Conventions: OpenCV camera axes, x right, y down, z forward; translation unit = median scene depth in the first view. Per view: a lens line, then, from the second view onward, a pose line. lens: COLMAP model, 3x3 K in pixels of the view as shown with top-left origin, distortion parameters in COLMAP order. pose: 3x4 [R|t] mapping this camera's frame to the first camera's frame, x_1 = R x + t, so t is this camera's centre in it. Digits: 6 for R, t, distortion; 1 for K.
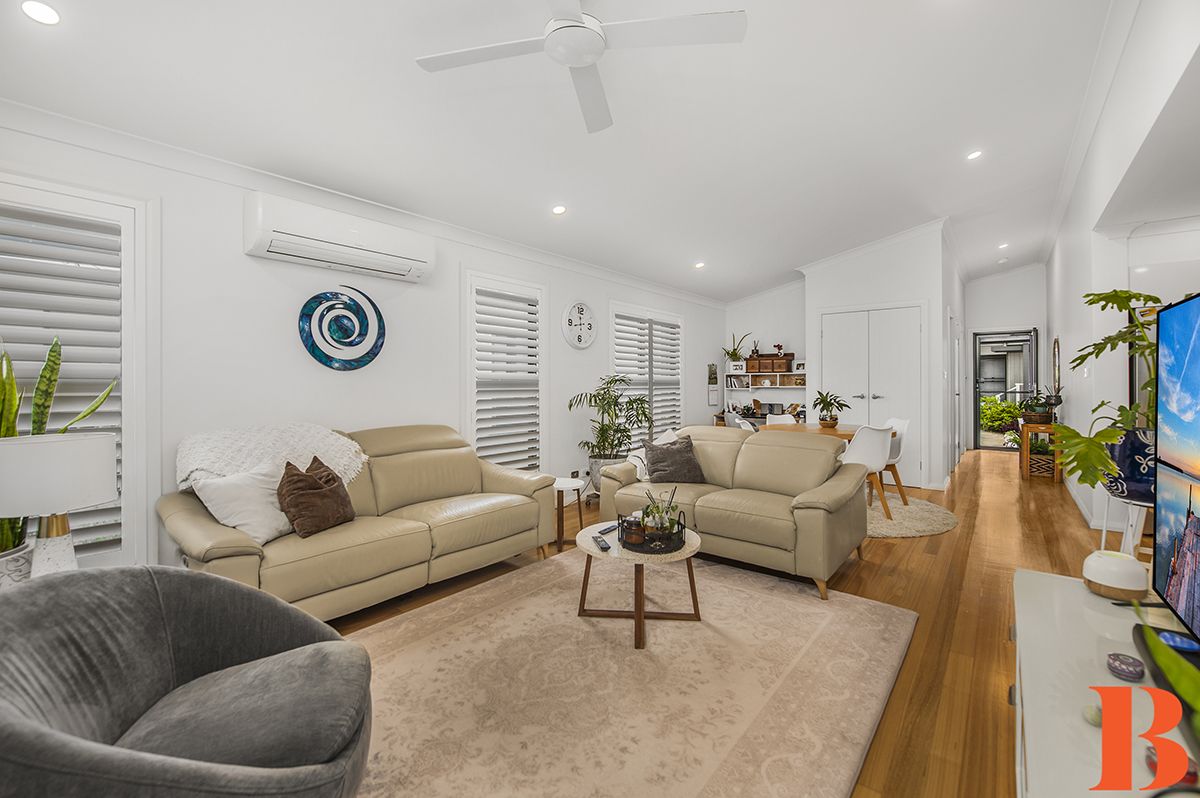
lens RADIAL K [[517.9, 0, 587.0], [0, 517.9, 379.7], [0, 0, 1]] dist [-0.001918, -0.000086]
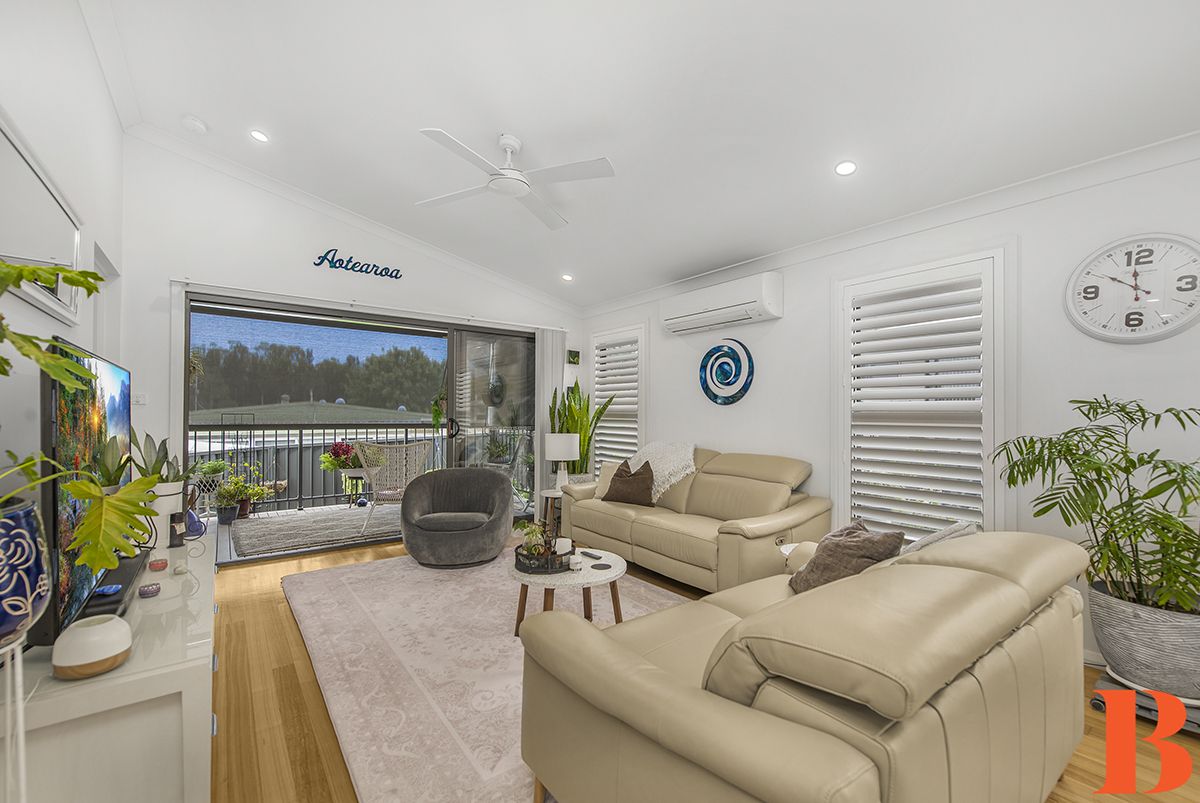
lens RADIAL K [[501.6, 0, 599.3], [0, 501.6, 409.6], [0, 0, 1]] dist [0.002933, 0.000124]
pose [[-0.246752, -0.008169, -0.969044, 0.811750], [0.000170, 0.999964, -0.008473, 0.004135], [0.969079, -0.002256, -0.246742, 1.007148]]
